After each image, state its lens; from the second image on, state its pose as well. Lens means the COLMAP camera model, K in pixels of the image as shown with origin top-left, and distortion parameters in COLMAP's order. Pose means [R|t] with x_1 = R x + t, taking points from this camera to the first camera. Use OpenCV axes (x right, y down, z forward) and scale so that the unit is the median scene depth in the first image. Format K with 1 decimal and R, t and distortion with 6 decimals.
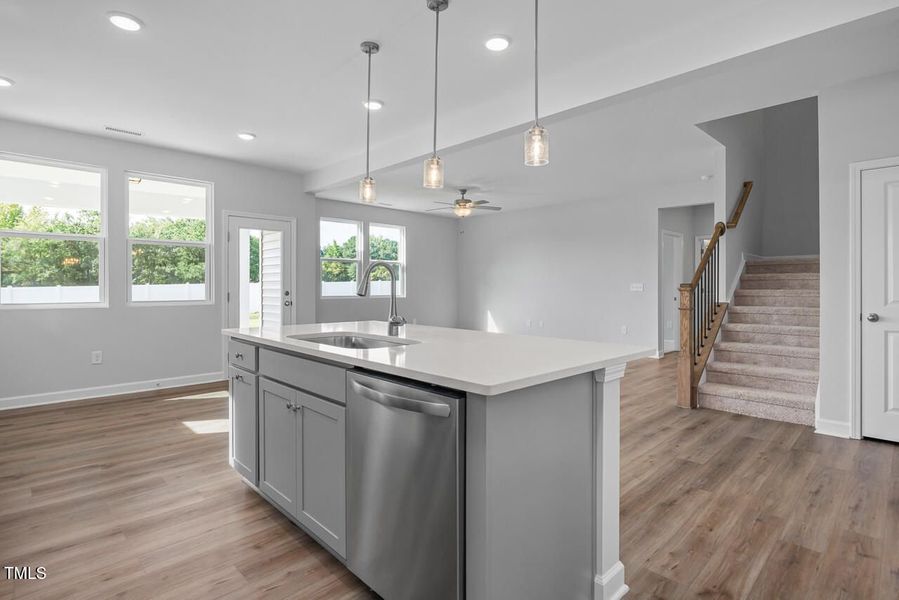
lens RADIAL K [[454.6, 0, 456.8], [0, 454.6, 276.5], [0, 0, 1]] dist [0.009339, 0.000381]
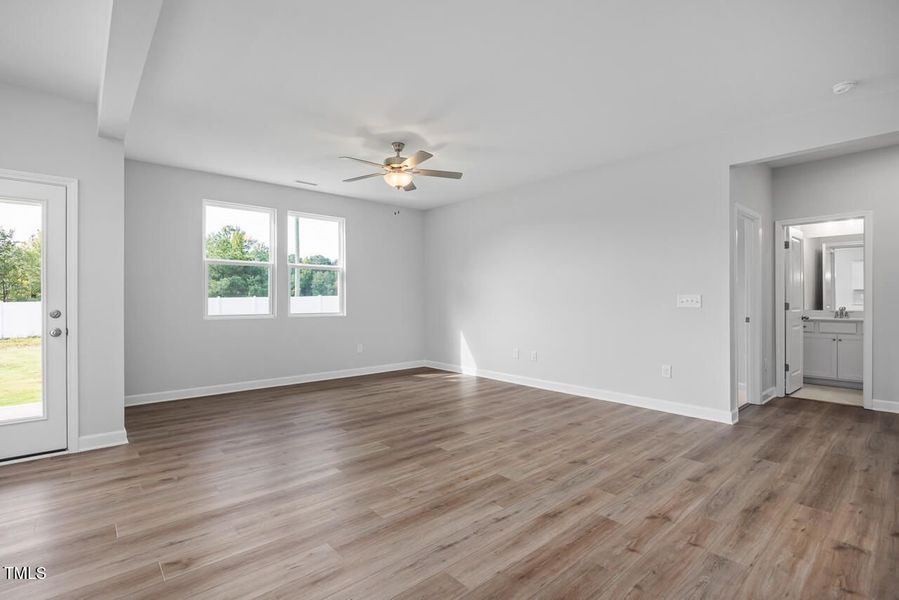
lens RADIAL K [[415.0, 0, 451.7], [0, 415.0, 297.3], [0, 0, 1]] dist [-0.002733, -0.000351]
pose [[0.998392, -0.003002, -0.056599, 0.251484], [0.003957, 0.999851, 0.016781, 0.017199], [0.056540, -0.016978, 0.998256, 0.957592]]
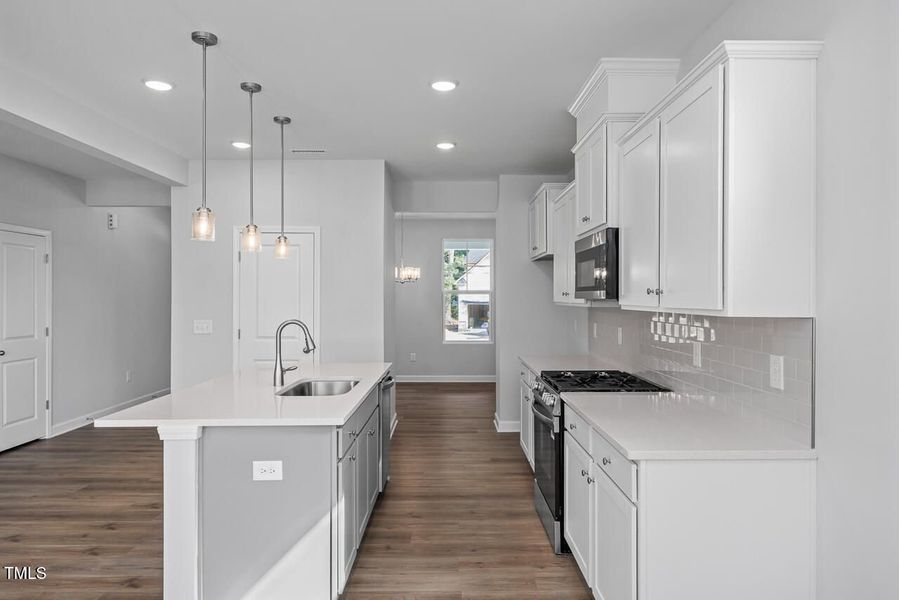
lens RADIAL K [[583.7, 0, 457.8], [0, 583.7, 299.3], [0, 0, 1]] dist [-0.001095, -0.003512]
pose [[-0.721561, -0.000989, 0.692350, -1.019008], [-0.011311, 0.999882, -0.010359, -0.053370], [-0.692259, -0.015306, -0.721487, 1.227515]]
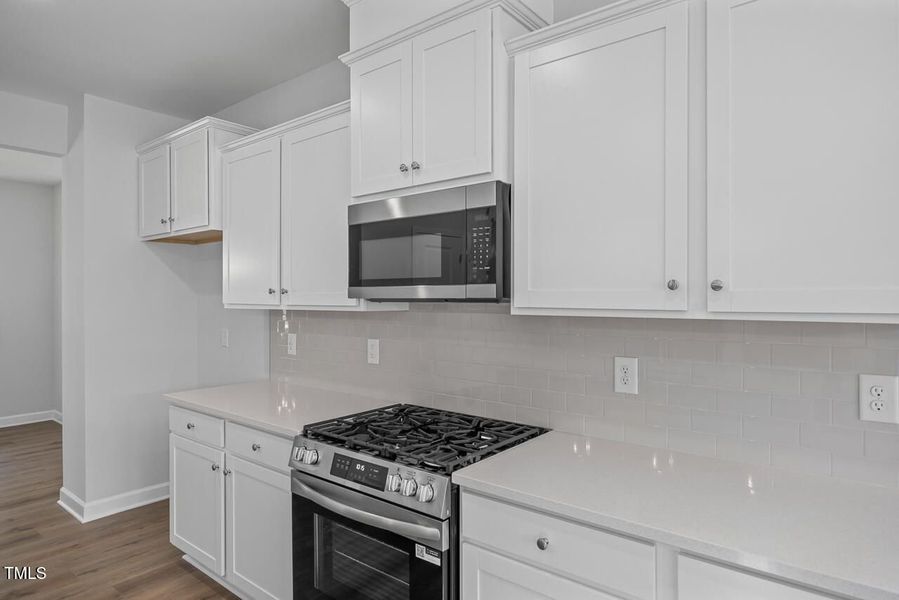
lens RADIAL K [[514.8, 0, 452.3], [0, 514.8, 299.1], [0, 0, 1]] dist [-0.007806, 0.001220]
pose [[-0.992039, 0.005279, -0.125818, -0.435144], [0.006971, 0.999891, -0.013012, -0.059209], [0.125735, -0.013785, -0.991968, 0.876615]]
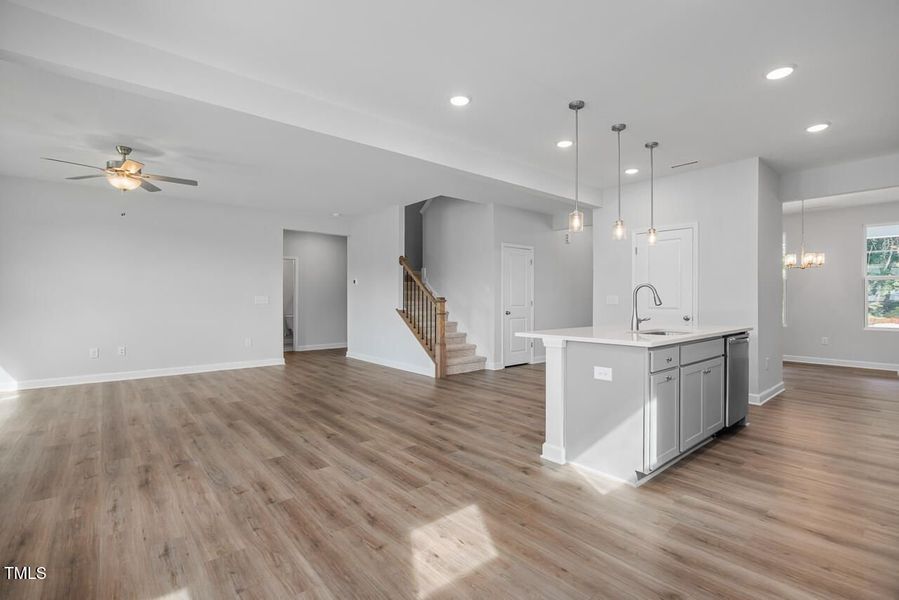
lens RADIAL K [[415.0, 0, 448.2], [0, 415.0, 298.4], [0, 0, 1]] dist [-0.002733, -0.000351]
pose [[0.072429, -0.001140, 0.997373, -1.156088], [-0.020301, 0.999790, 0.002617, 0.018795], [-0.997167, -0.020437, 0.072390, 1.098681]]
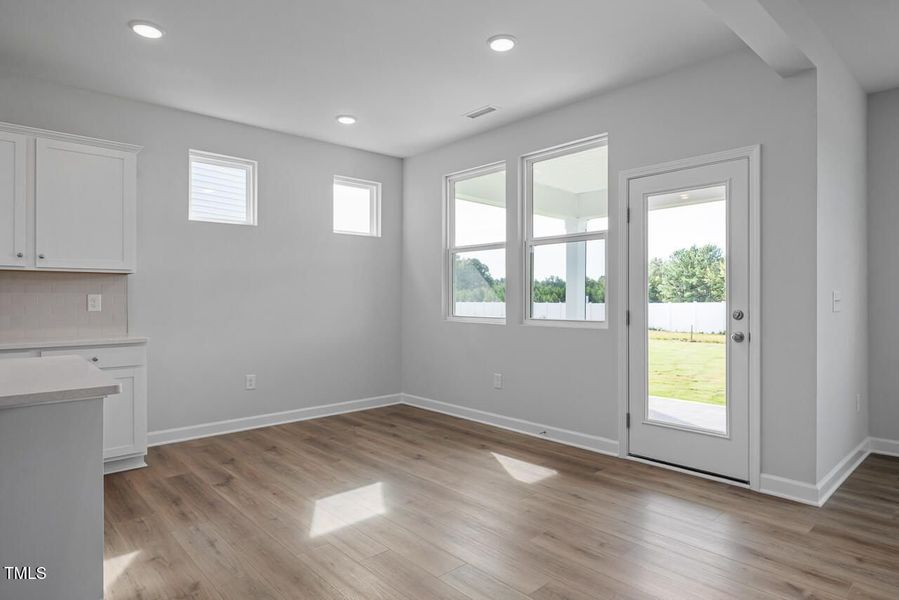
lens RADIAL K [[514.8, 0, 450.9], [0, 514.8, 299.2], [0, 0, 1]] dist [-0.007806, 0.001220]
pose [[-0.028989, -0.003223, -0.999575, 0.278979], [0.021532, 0.999761, -0.003848, 0.029976], [0.999348, -0.021635, -0.028913, 1.327776]]
